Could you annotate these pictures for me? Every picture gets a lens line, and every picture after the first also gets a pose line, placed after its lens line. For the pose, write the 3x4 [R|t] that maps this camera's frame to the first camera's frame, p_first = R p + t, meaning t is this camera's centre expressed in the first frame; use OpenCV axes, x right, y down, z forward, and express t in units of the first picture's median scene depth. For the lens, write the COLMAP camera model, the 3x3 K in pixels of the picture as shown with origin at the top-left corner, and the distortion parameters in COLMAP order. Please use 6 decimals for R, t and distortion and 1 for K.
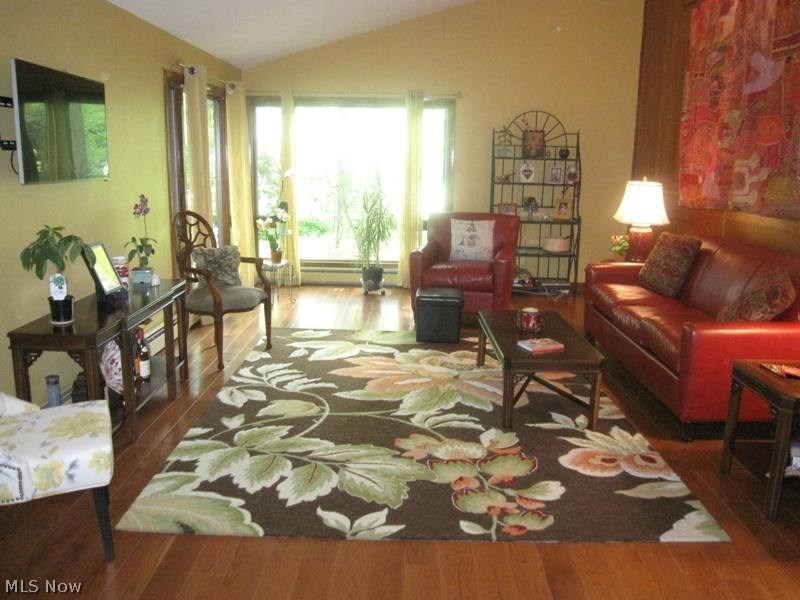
lens RADIAL K [[664.3, 0, 399.4], [0, 664.3, 302.7], [0, 0, 1]] dist [-0.080283, 0.031732]
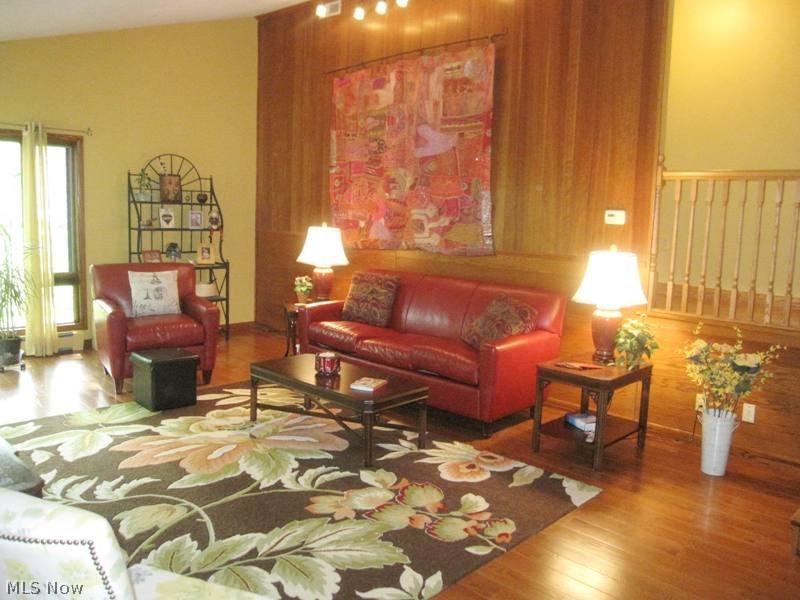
lens RADIAL K [[664.3, 0, 405.5], [0, 664.3, 301.5], [0, 0, 1]] dist [-0.080283, 0.031732]
pose [[0.676243, -0.093178, 0.730762, -0.455132], [0.131439, 0.991313, 0.004767, -0.058067], [-0.724858, 0.092828, 0.682616, 0.180296]]
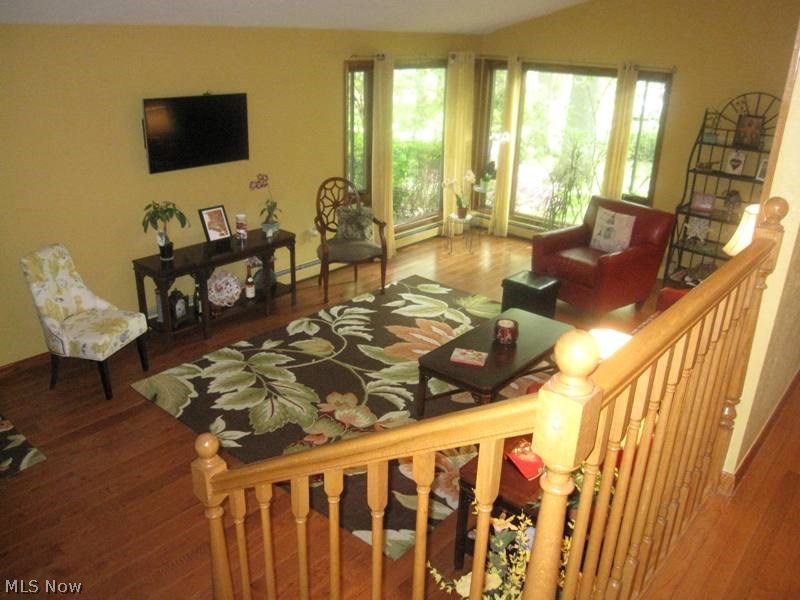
lens RADIAL K [[664.3, 0, 397.6], [0, 664.3, 296.3], [0, 0, 1]] dist [-0.080283, 0.031732]
pose [[0.764003, 0.242488, -0.597912, 0.668557], [-0.150895, 0.968142, 0.199828, -0.210331], [0.627320, -0.062447, 0.776254, 0.050151]]
